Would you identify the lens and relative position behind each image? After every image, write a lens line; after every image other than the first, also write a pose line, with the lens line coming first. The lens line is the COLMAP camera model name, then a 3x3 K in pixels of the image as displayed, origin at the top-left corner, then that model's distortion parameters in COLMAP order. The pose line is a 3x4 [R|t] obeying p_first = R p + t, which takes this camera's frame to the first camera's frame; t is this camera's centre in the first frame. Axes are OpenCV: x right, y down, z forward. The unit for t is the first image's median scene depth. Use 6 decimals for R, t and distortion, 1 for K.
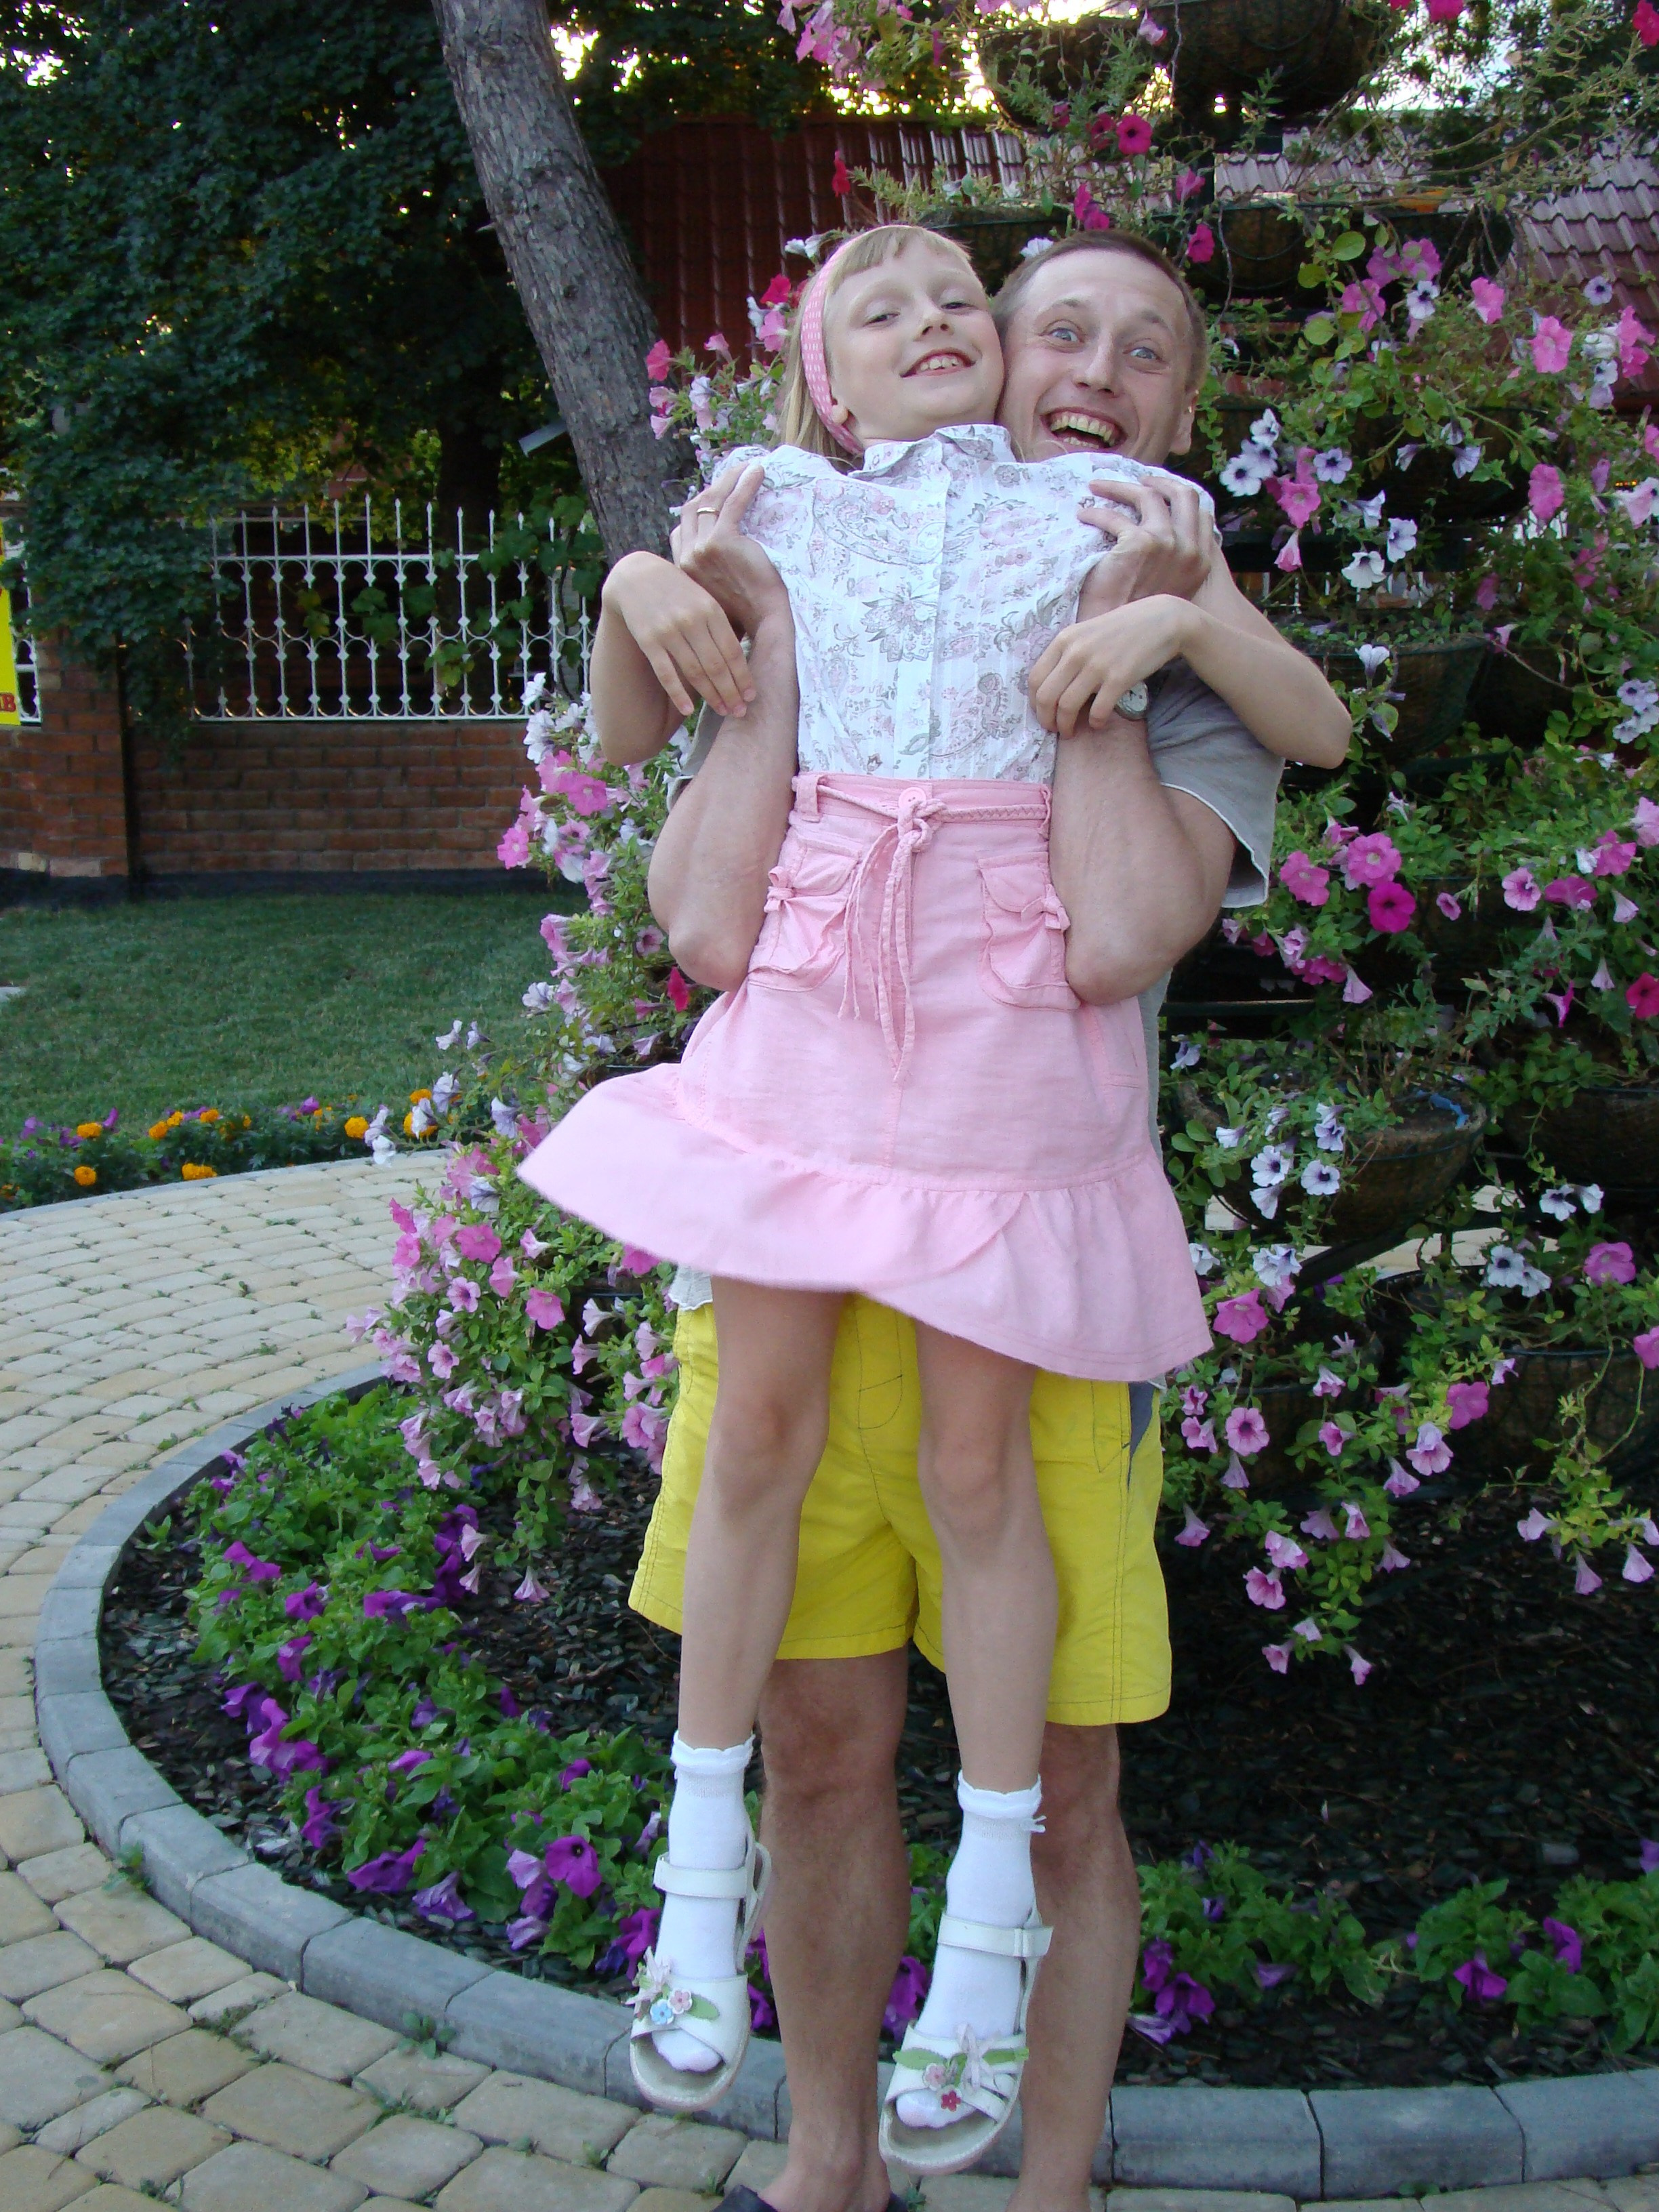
lens RADIAL K [[2814.5, 0, 853.2], [0, 2814.5, 1116.7], [0, 0, 1]] dist [-0.046047, 0.214716]
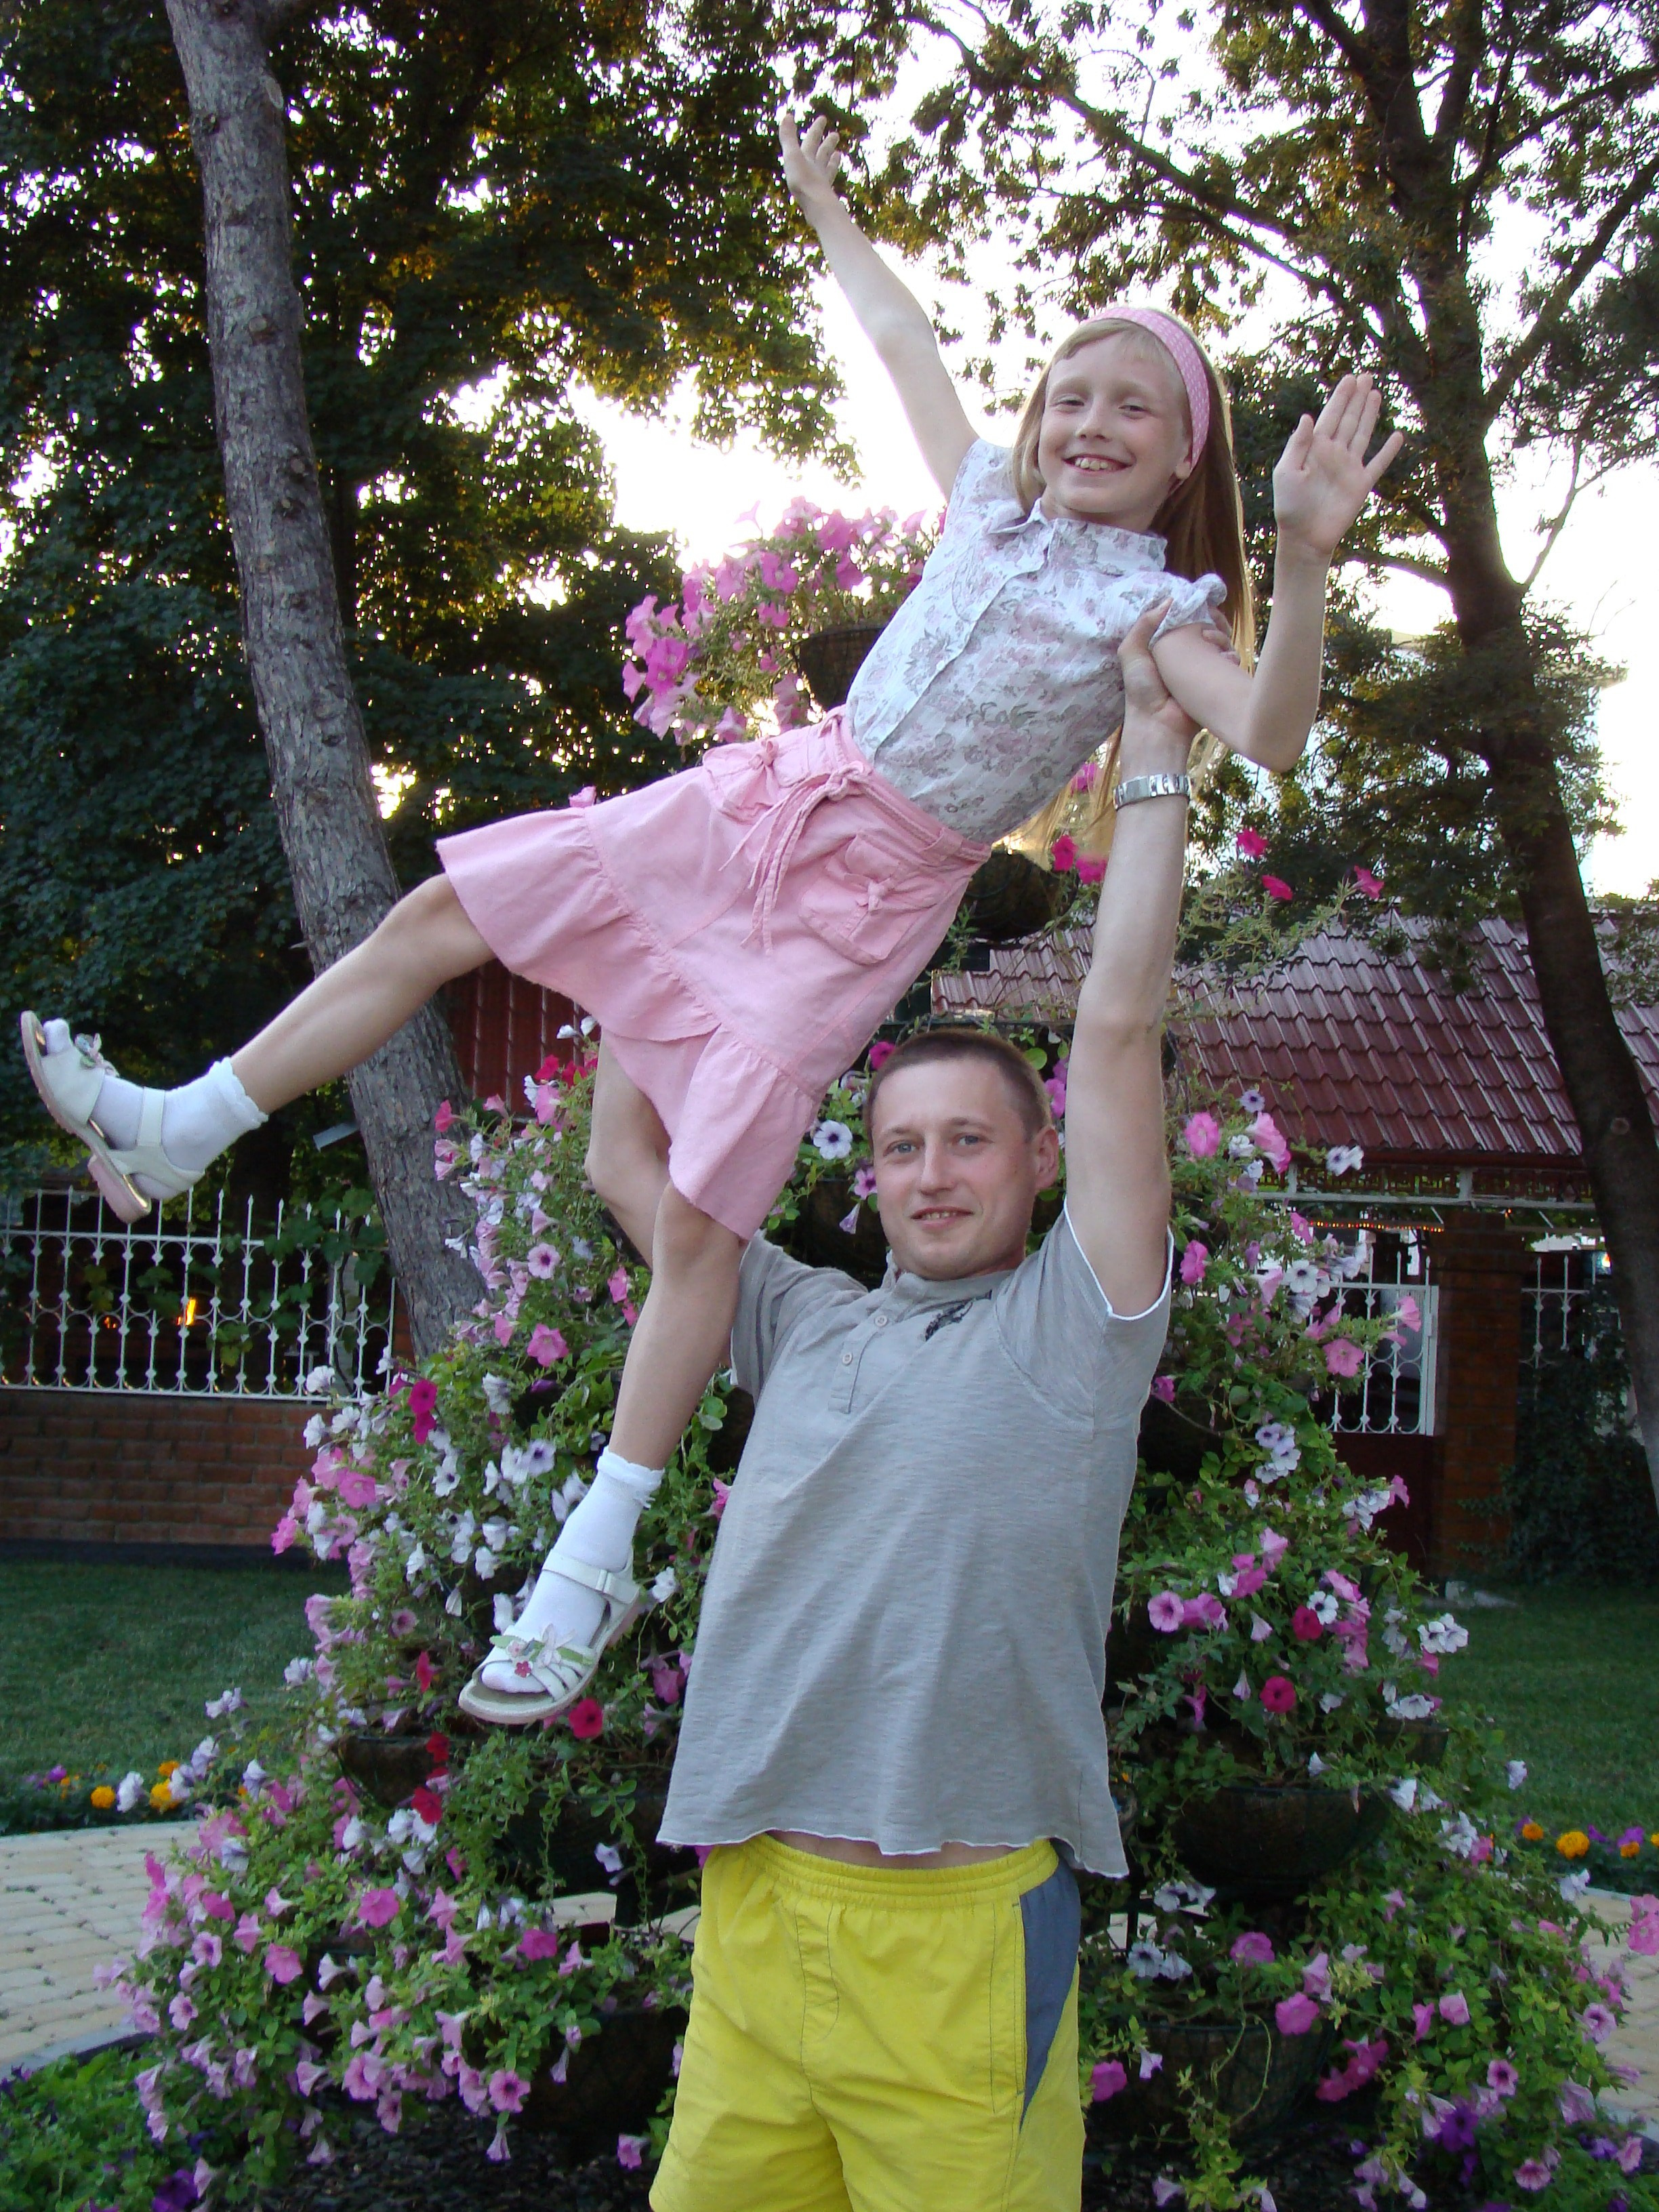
lens RADIAL K [[2814.5, 0, 853.2], [0, 2814.5, 1116.7], [0, 0, 1]] dist [-0.046047, 0.214716]
pose [[0.995759, 0.052725, 0.075388, 0.010083], [-0.032824, 0.969157, -0.244250, 0.009087], [-0.085941, 0.240739, 0.966778, -0.140025]]
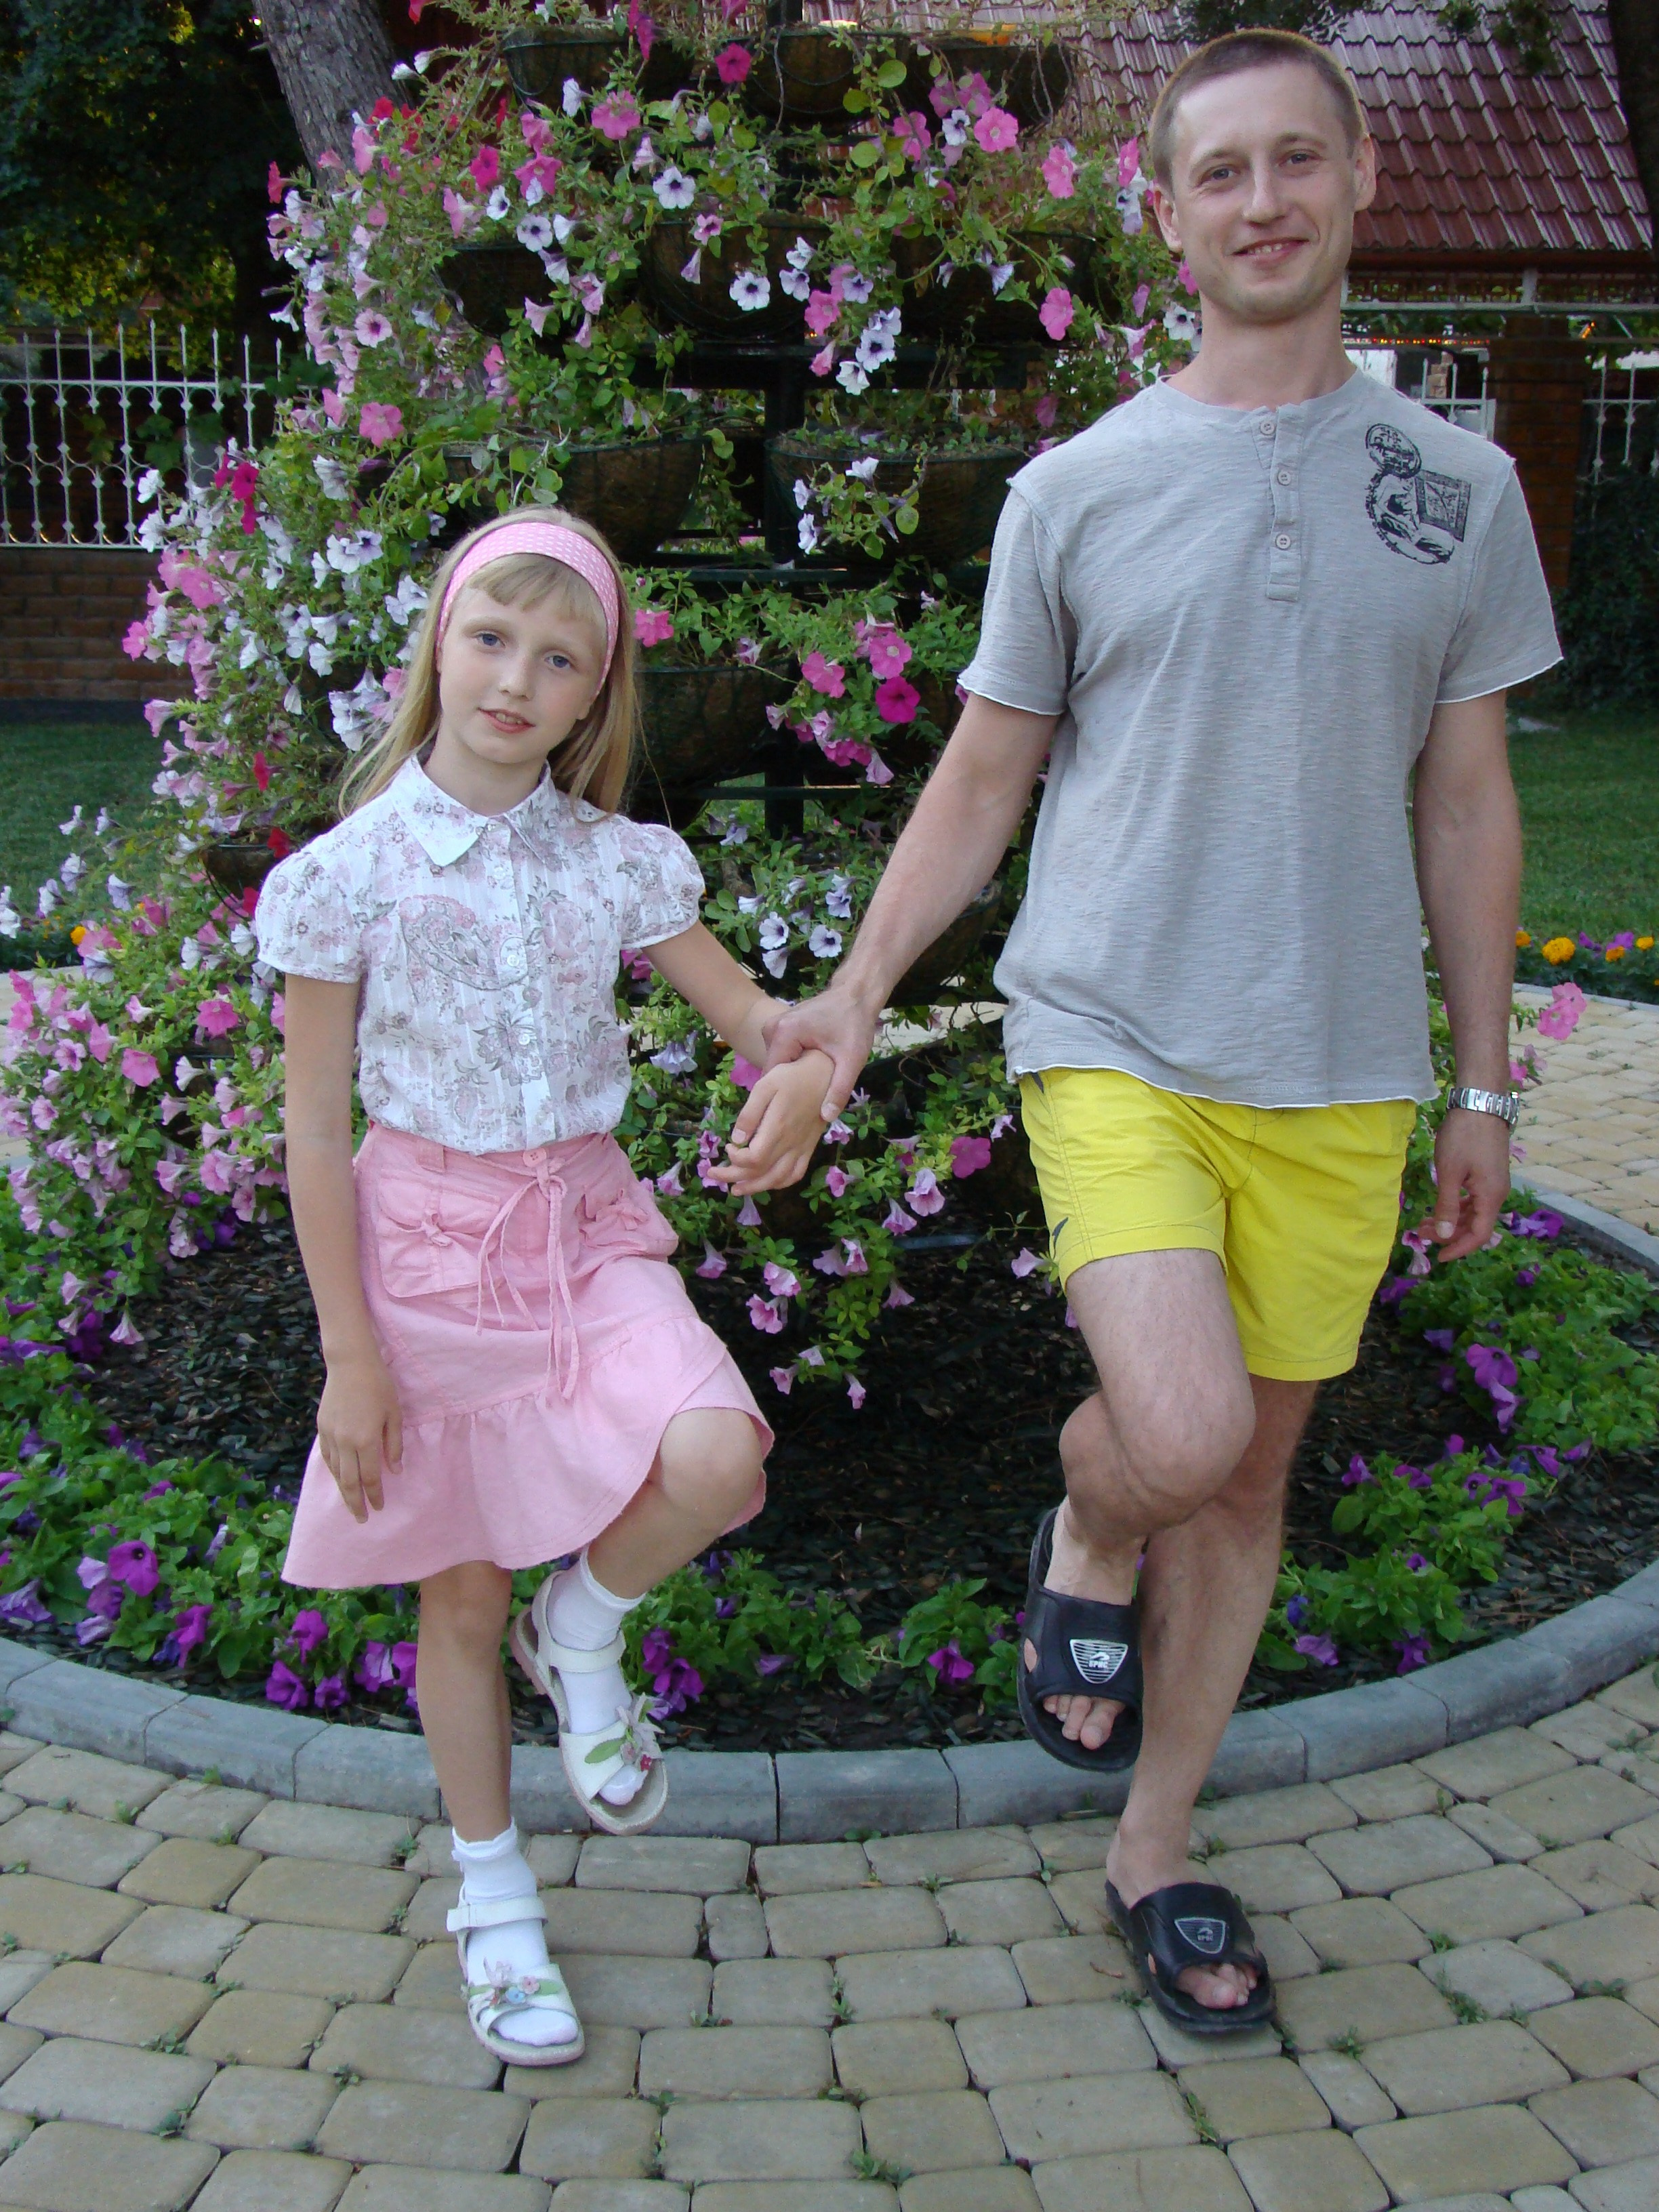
lens RADIAL K [[2806.9, 0, 859.4], [0, 2806.9, 1123.7], [0, 0, 1]] dist [-0.055098, 0.261640]
pose [[0.998482, 0.008732, 0.054378, 0.102372], [-0.011631, 0.998515, 0.053226, 0.029137], [-0.053832, -0.053777, 0.997101, -0.074134]]
